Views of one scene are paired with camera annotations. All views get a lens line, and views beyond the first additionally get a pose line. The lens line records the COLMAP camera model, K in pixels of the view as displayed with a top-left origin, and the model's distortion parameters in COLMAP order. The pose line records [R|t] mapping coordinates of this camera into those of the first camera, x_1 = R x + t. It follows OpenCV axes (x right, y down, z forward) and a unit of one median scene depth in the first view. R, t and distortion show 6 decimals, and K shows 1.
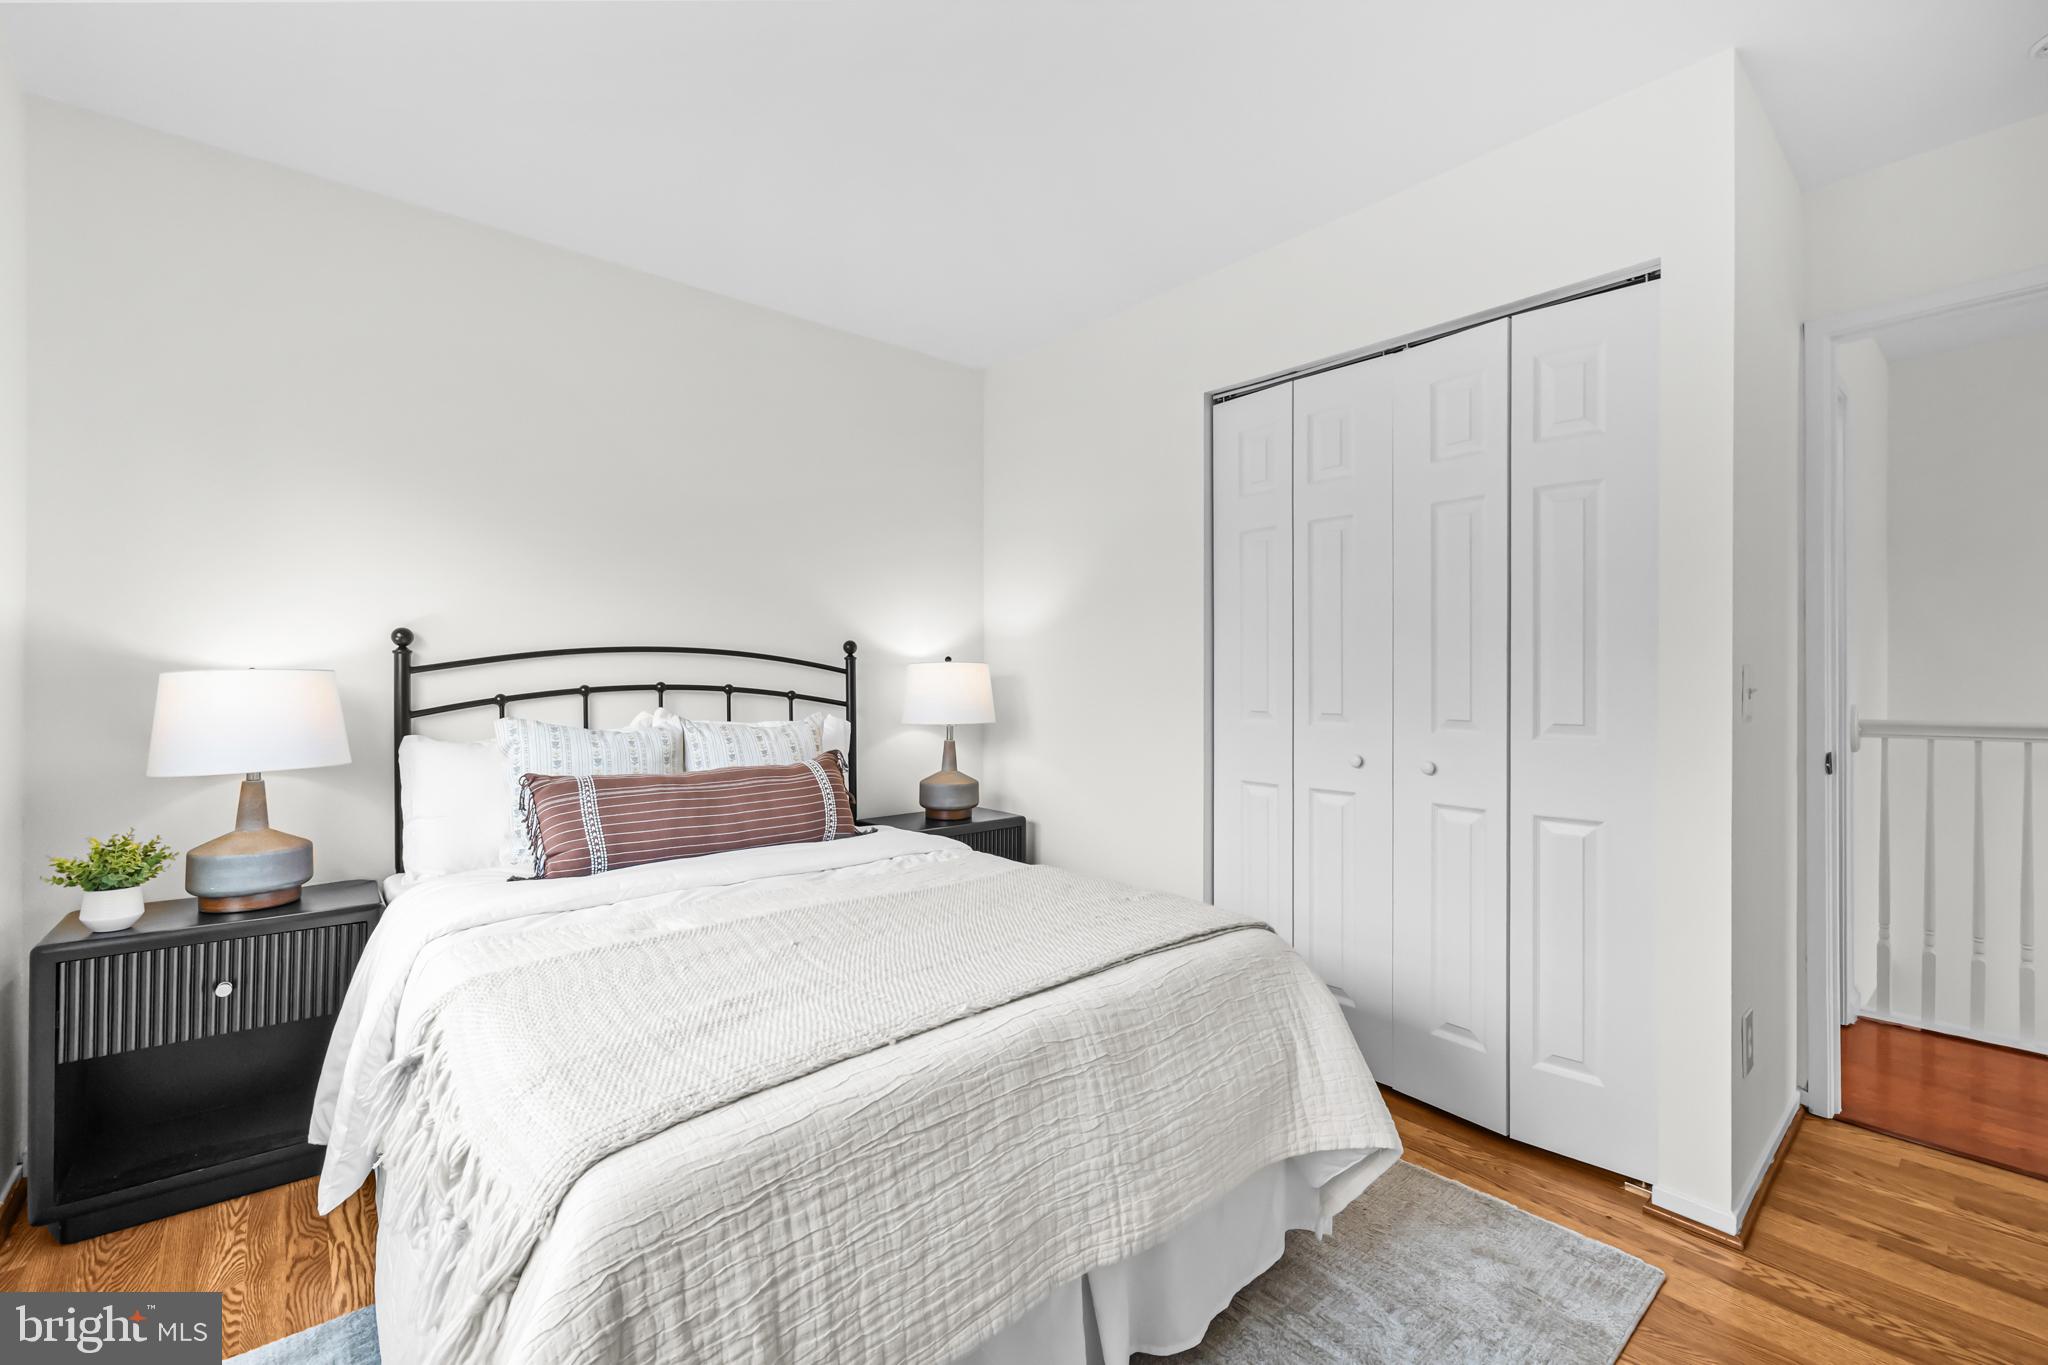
lens RADIAL K [[872.5, 0, 1020.8], [0, 872.5, 683.5], [0, 0, 1]] dist [0.004058, -0.000787]
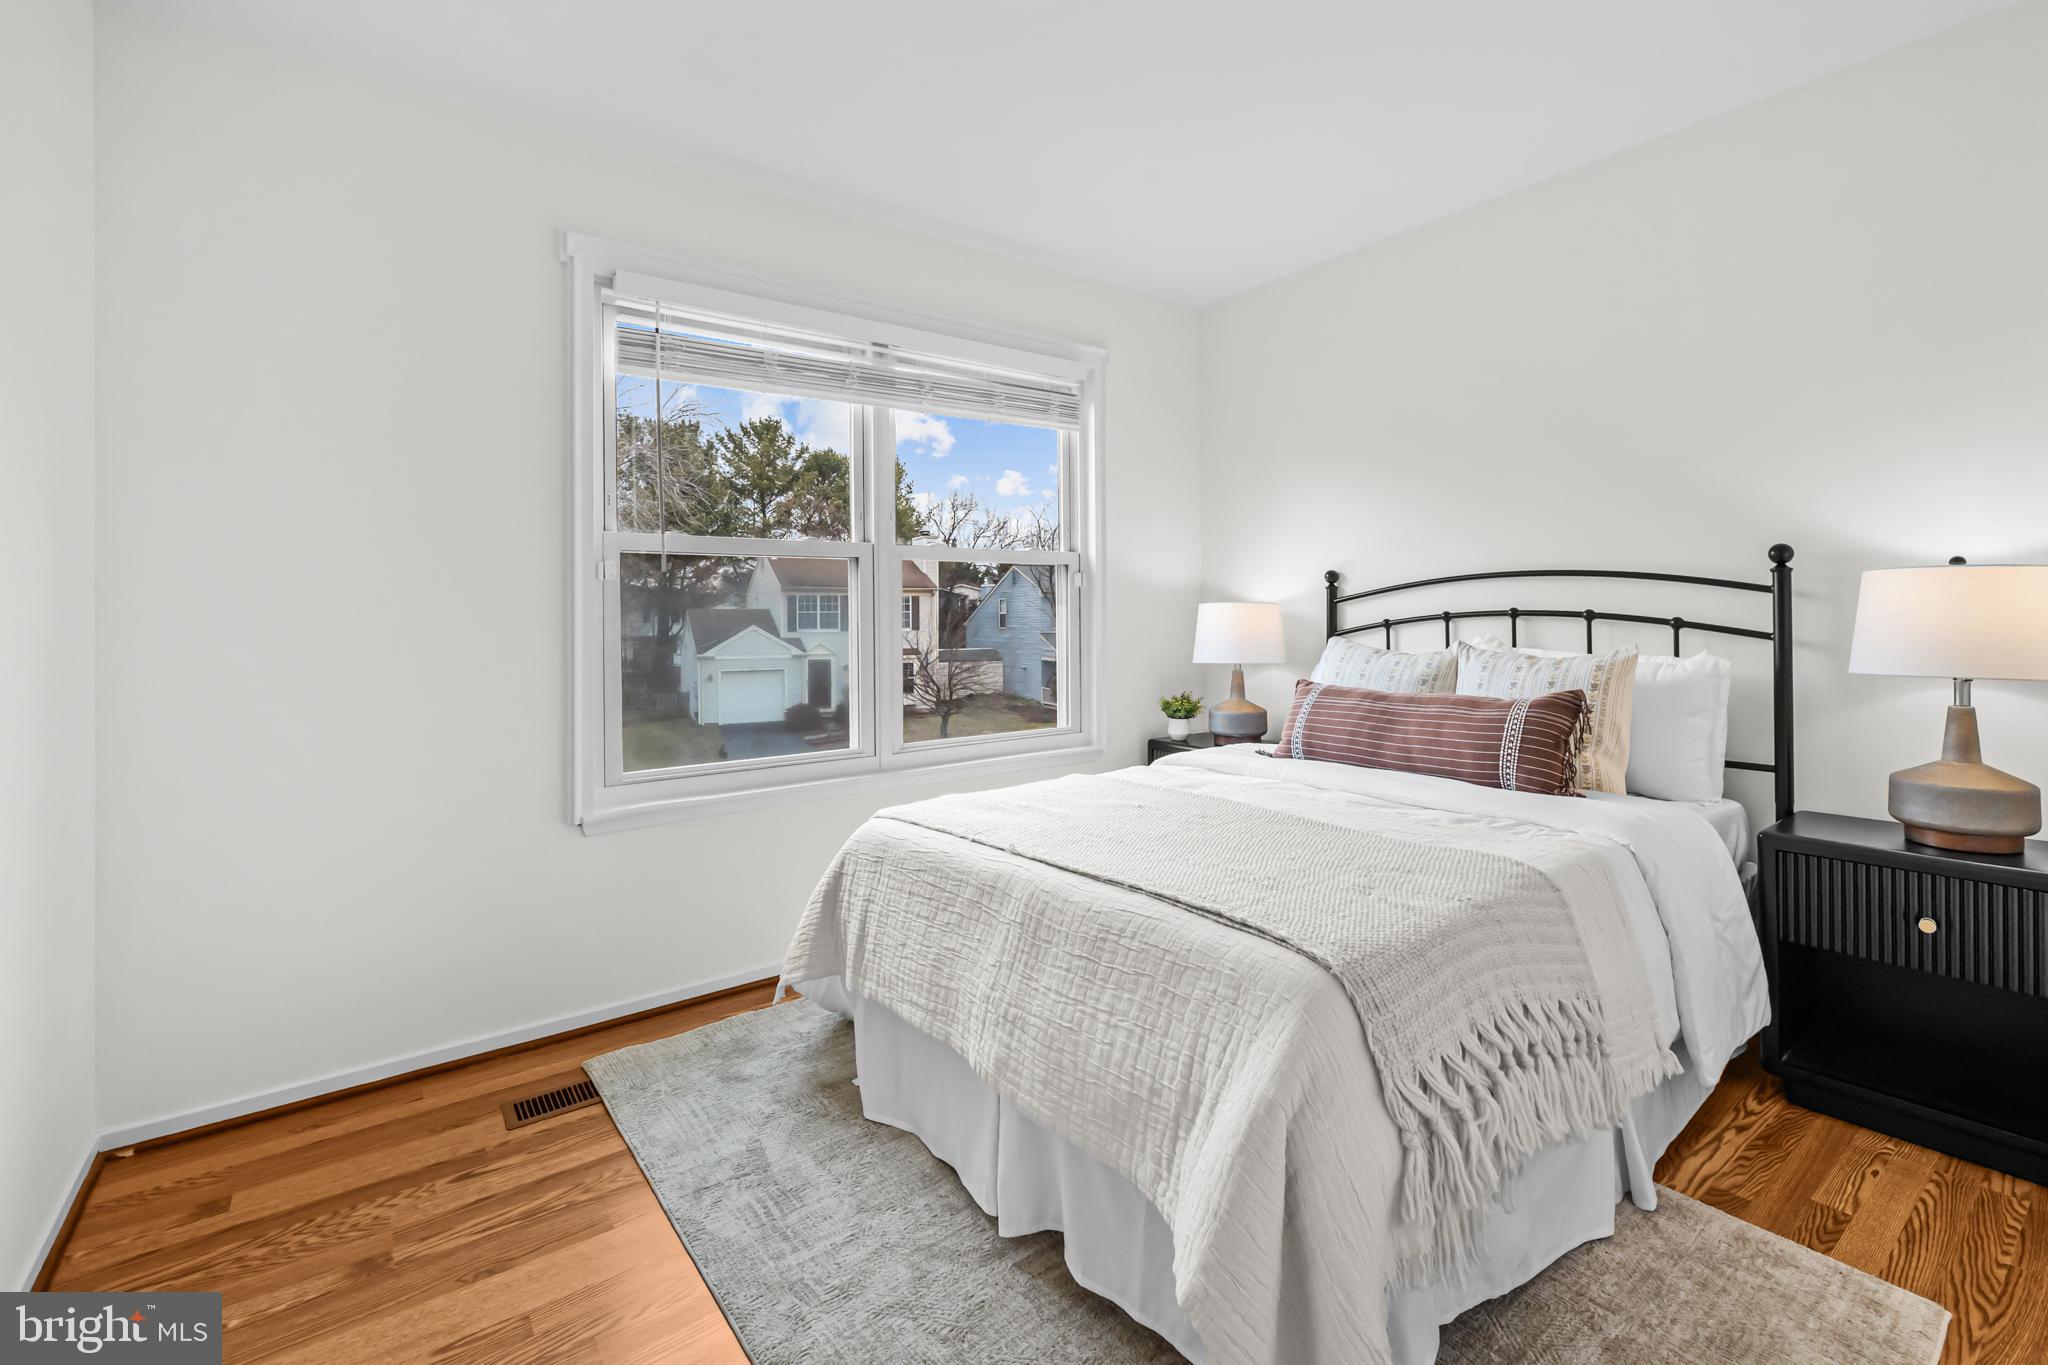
lens RADIAL K [[872.5, 0, 1020.2], [0, 872.5, 613.4], [0, 0, 1]] dist [0.004058, -0.000787]
pose [[-0.052386, 0.001741, -0.998625, 0.590232], [0.010933, 0.999940, 0.001170, -0.002390], [0.998567, -0.010856, -0.052402, 0.483081]]
